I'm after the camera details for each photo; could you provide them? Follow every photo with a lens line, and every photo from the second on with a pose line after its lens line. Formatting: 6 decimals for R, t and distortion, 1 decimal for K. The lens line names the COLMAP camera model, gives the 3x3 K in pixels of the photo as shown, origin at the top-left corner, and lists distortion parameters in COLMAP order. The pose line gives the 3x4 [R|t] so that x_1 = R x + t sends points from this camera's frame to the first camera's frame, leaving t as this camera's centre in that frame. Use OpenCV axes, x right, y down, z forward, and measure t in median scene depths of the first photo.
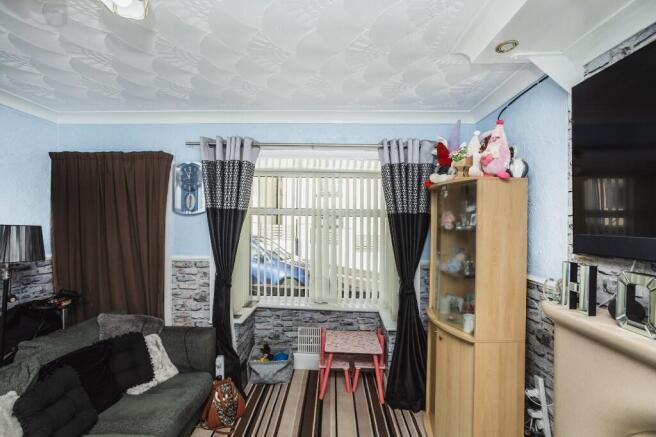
lens RADIAL K [[319.8, 0, 327.6], [0, 319.8, 219.0], [0, 0, 1]] dist [0.000935, 0.001658]
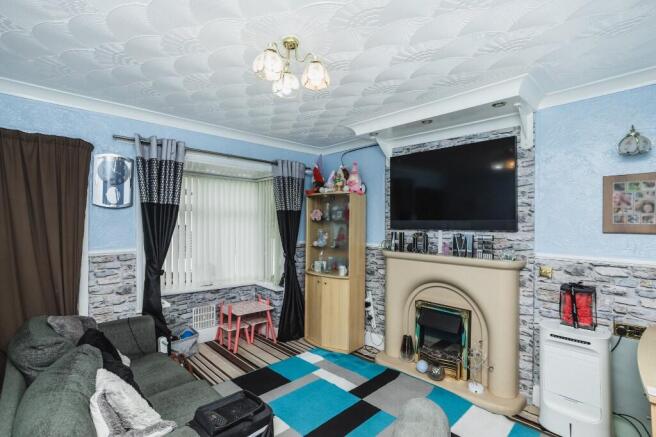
lens RADIAL K [[319.8, 0, 328.1], [0, 319.8, 216.4], [0, 0, 1]] dist [0.000935, 0.001658]
pose [[0.699856, 0.000499, 0.714284, -0.675420], [-0.003056, 0.999993, 0.002296, 0.007638], [-0.714278, -0.003790, 0.699852, -0.167405]]
